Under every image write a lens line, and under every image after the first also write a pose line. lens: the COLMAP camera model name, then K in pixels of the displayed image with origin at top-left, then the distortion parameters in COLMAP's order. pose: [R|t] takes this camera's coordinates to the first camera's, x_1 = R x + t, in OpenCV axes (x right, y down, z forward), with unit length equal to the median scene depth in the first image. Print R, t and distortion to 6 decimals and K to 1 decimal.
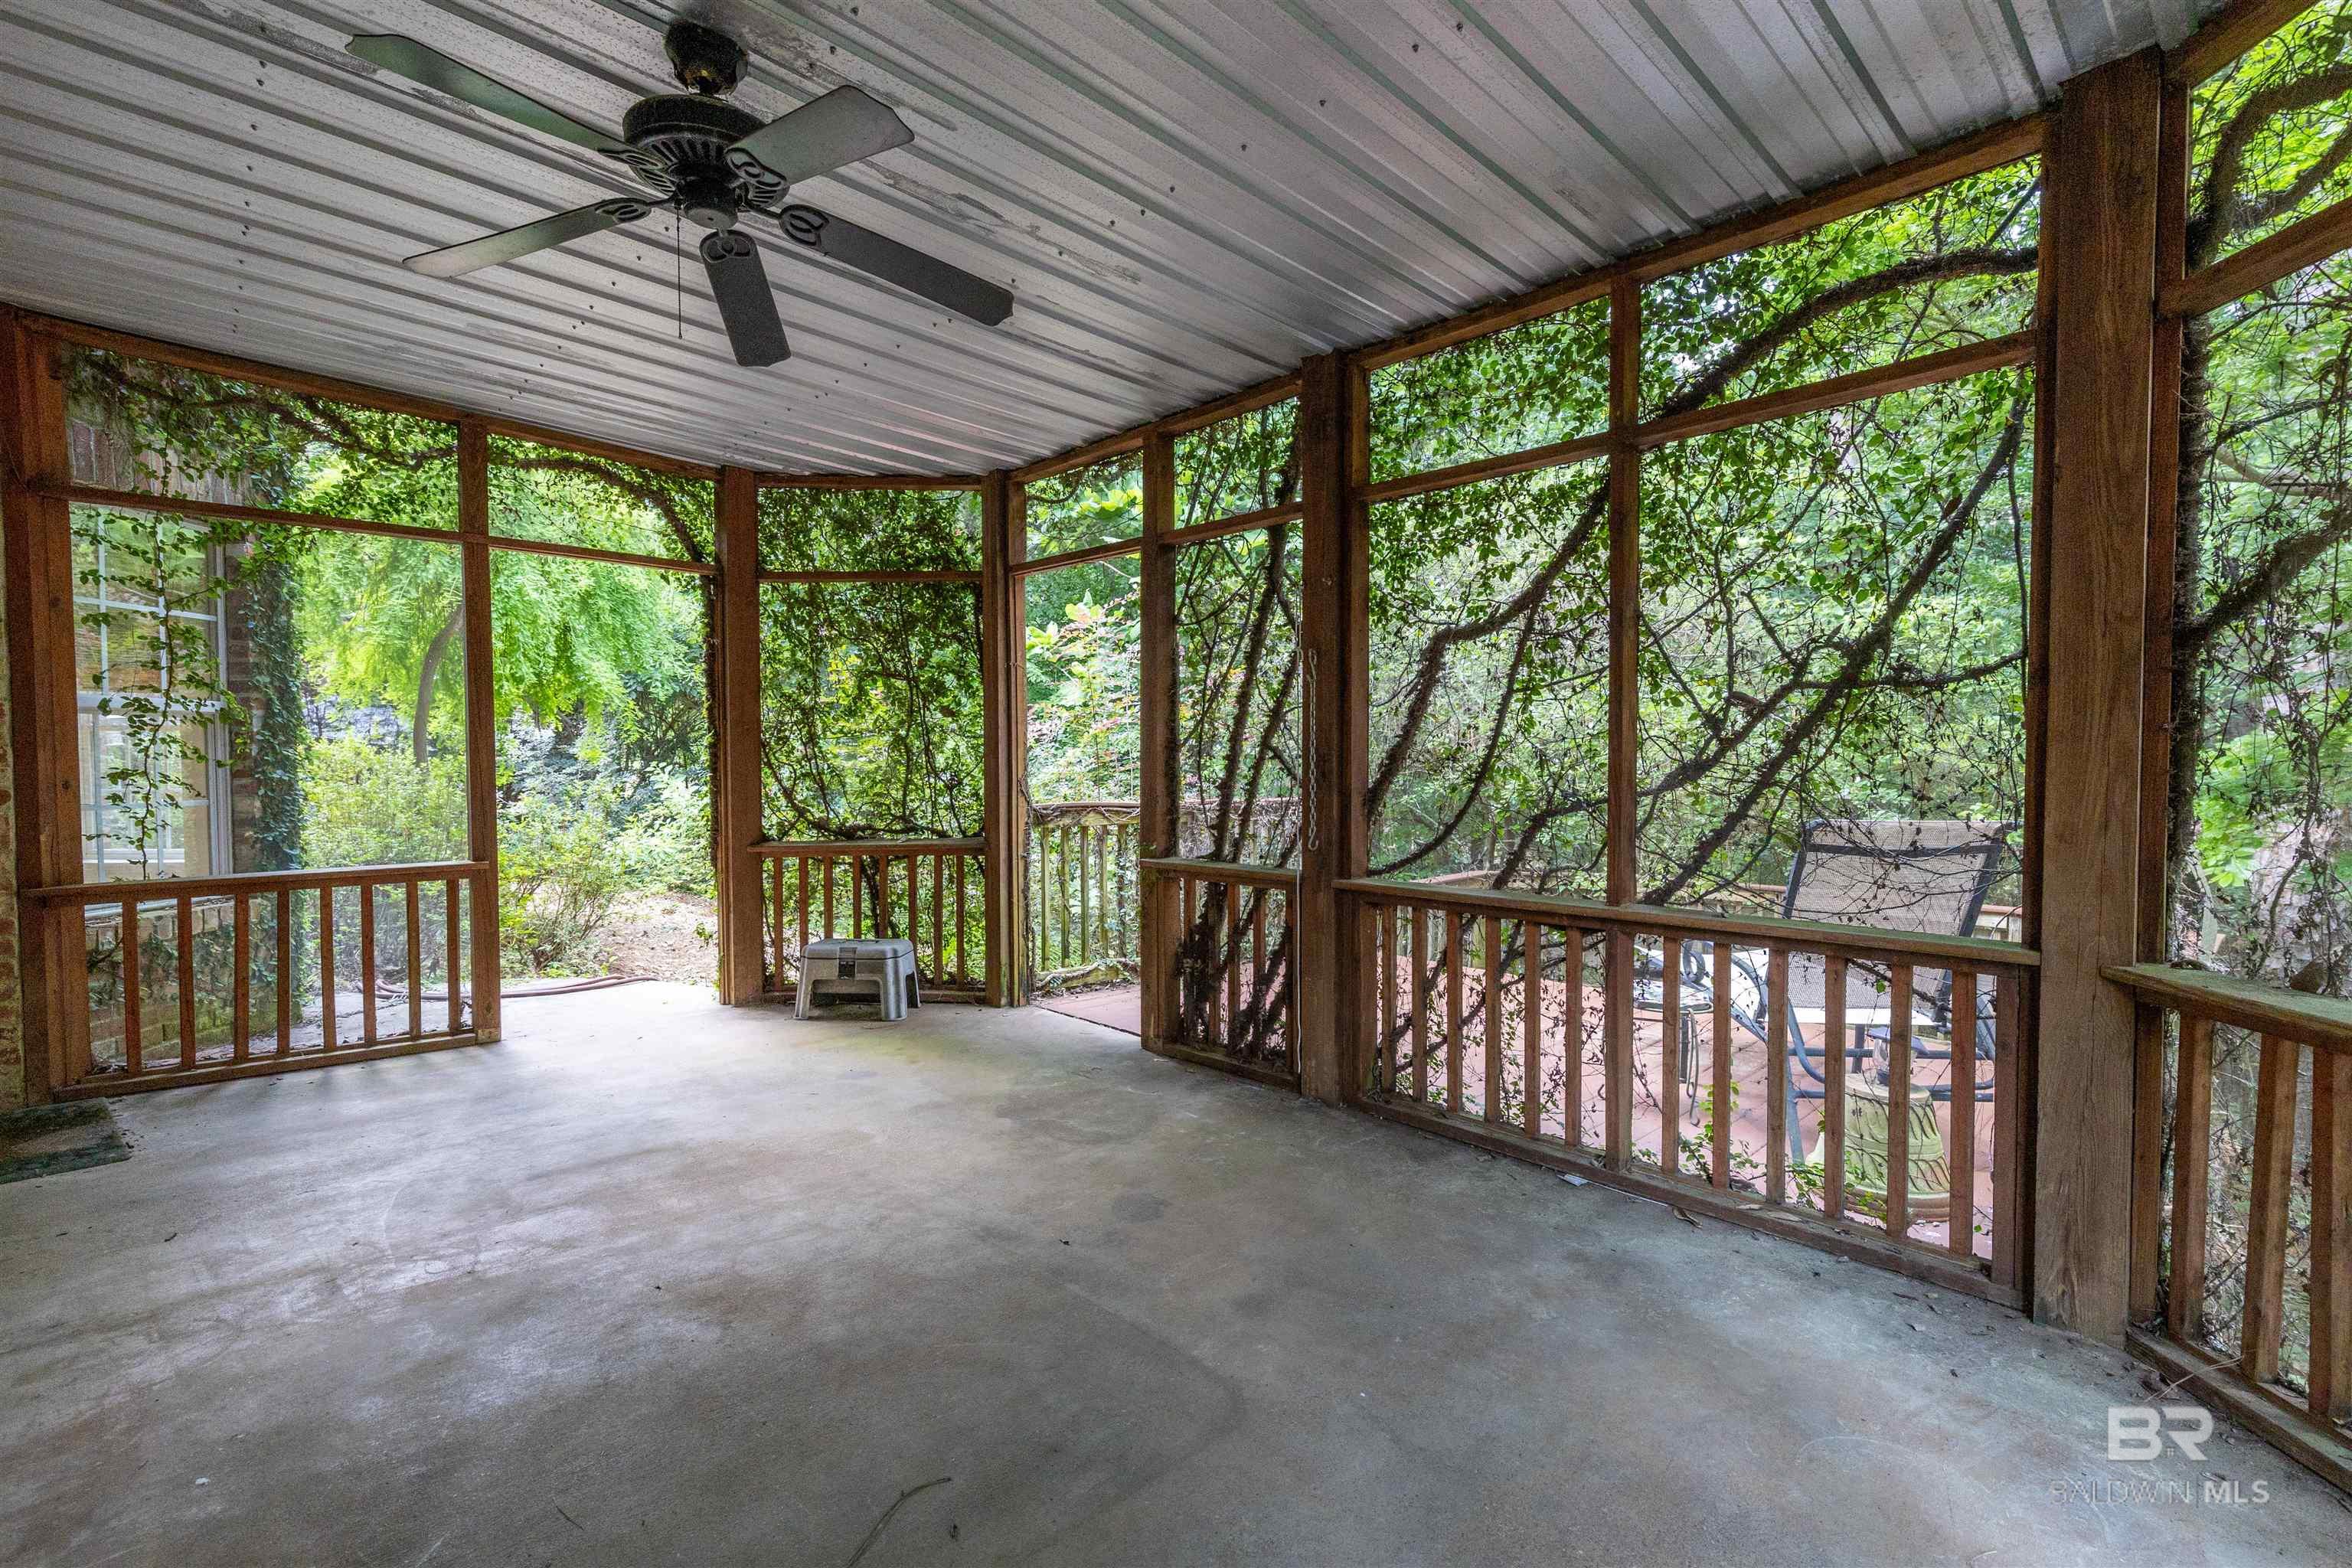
lens RADIAL K [[1059.2, 0, 1173.4], [0, 1059.2, 787.9], [0, 0, 1]] dist [0.008402, -0.001000]
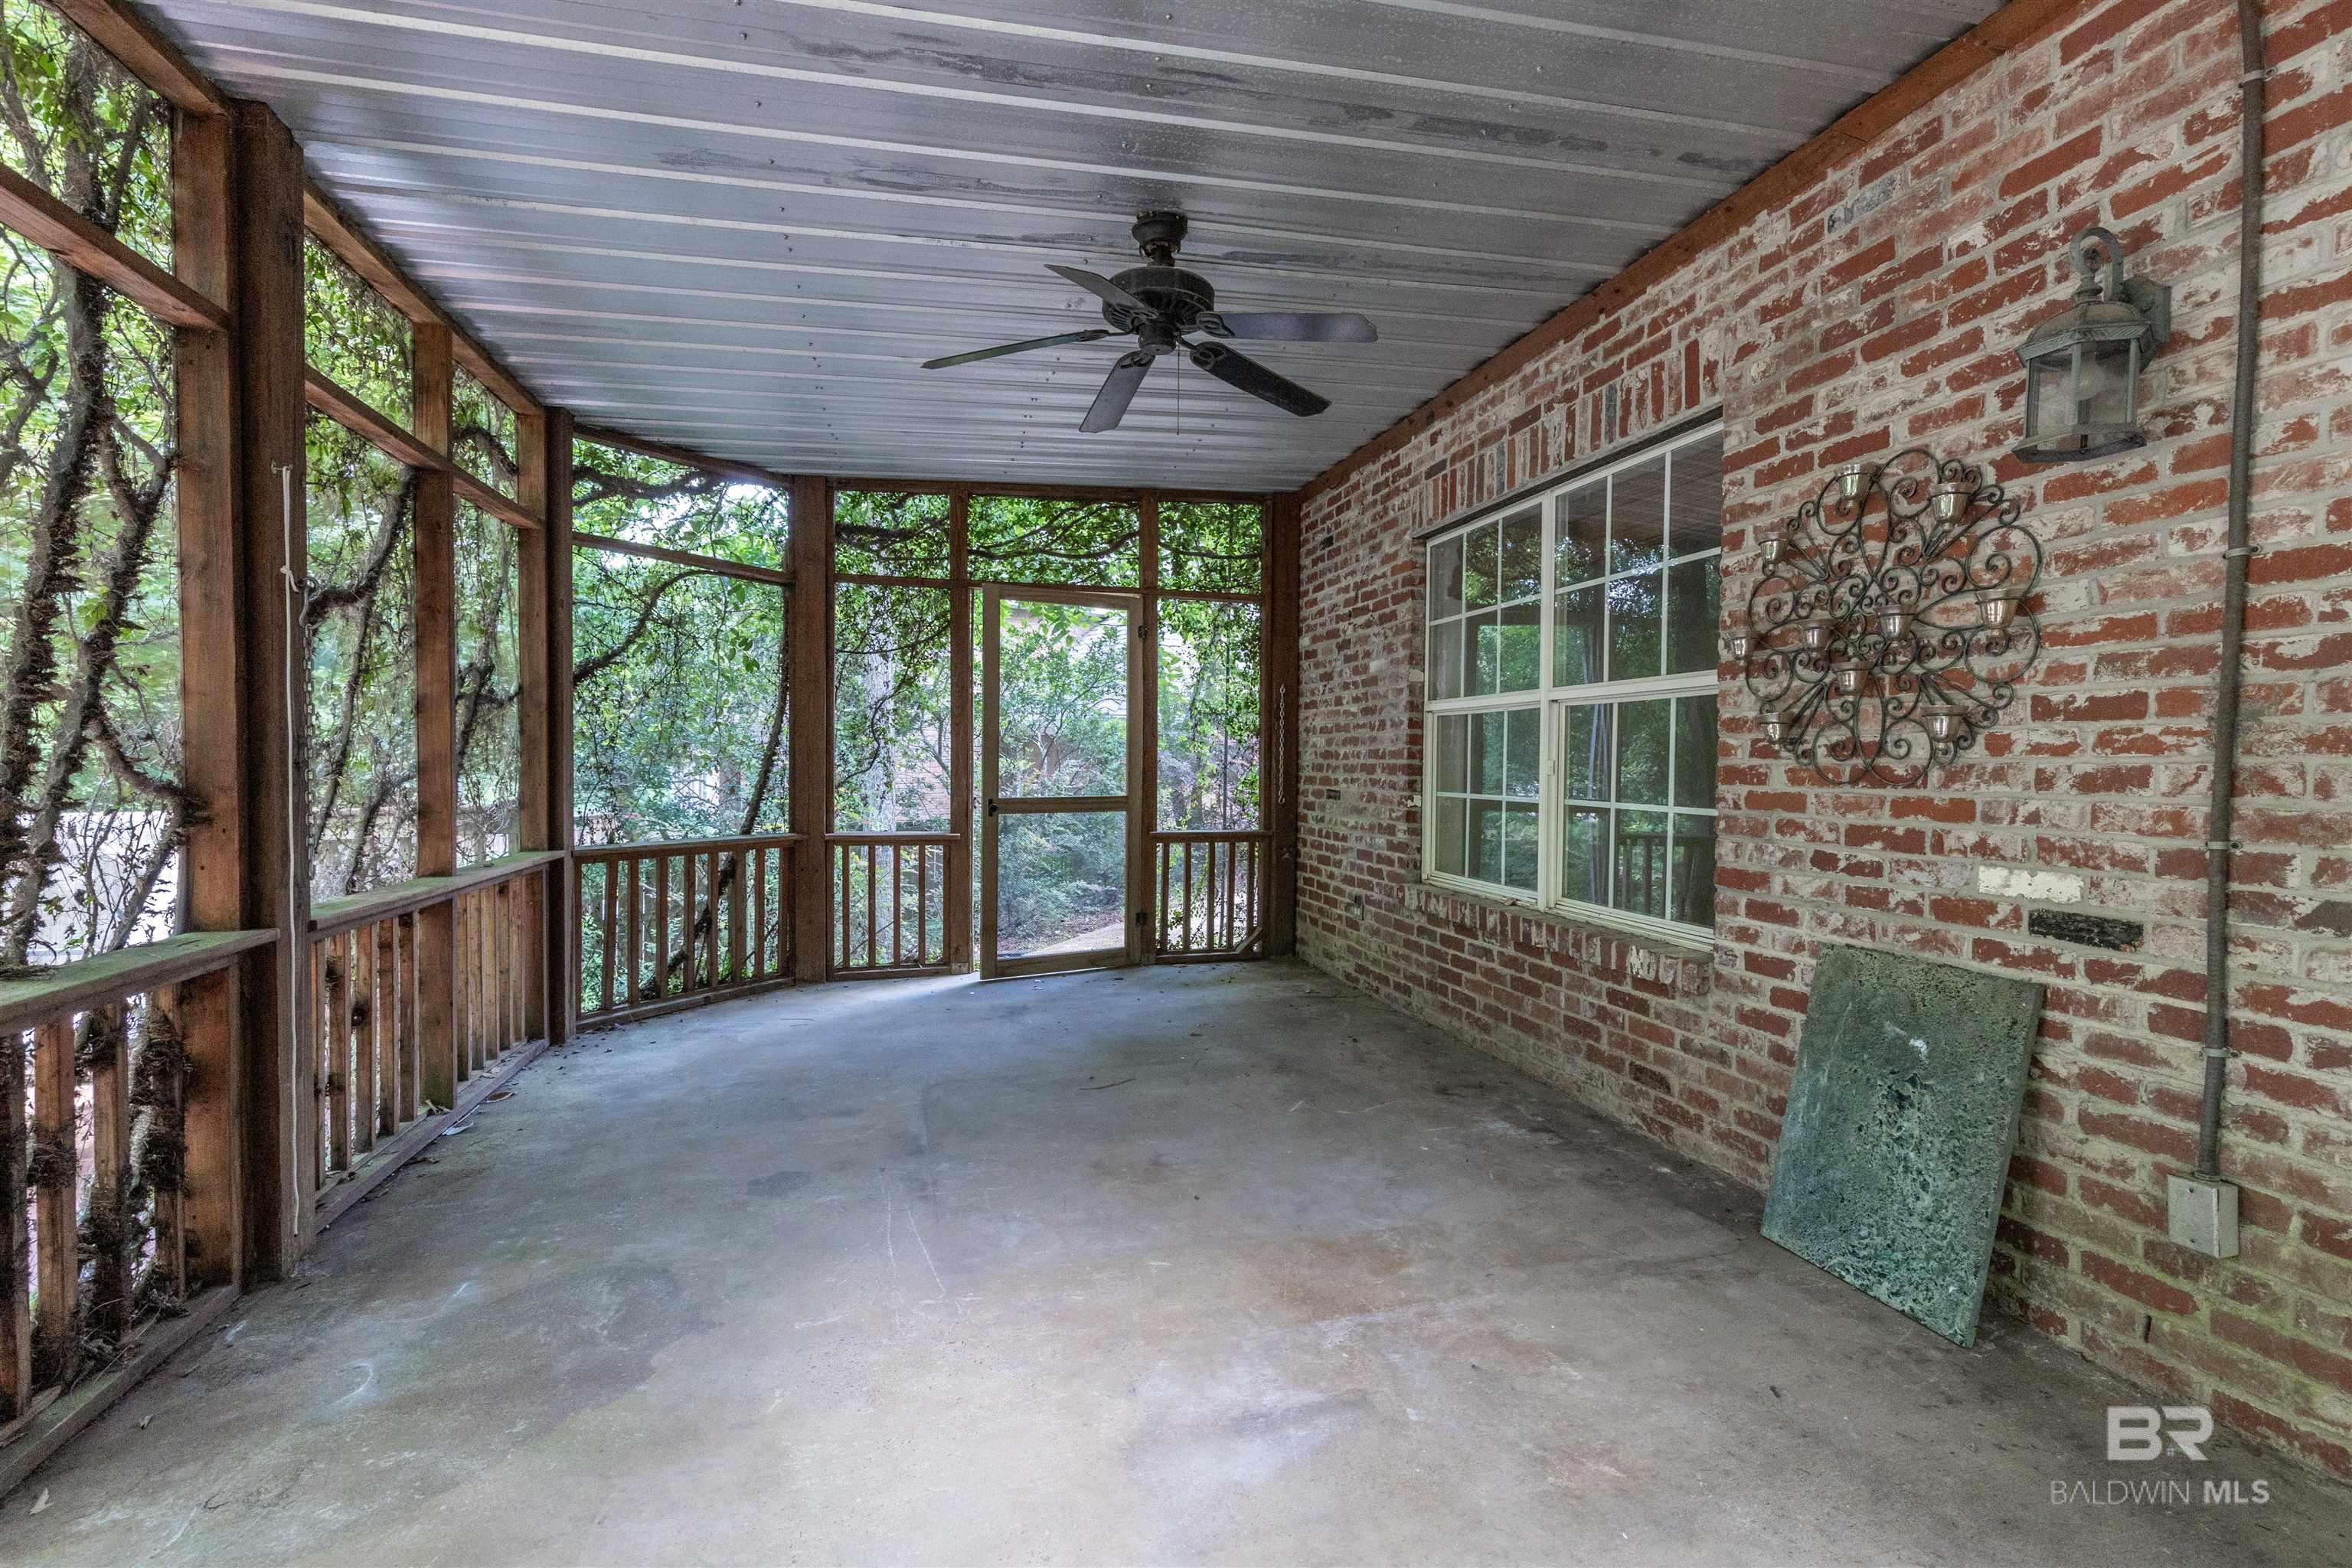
lens RADIAL K [[1059.2, 0, 1175.0], [0, 1059.2, 785.2], [0, 0, 1]] dist [0.008402, -0.001000]
pose [[-0.880369, -0.011360, 0.474153, -0.886792], [0.010990, 0.998956, 0.044340, -0.034340], [-0.474161, 0.044246, -0.879325, 1.769114]]
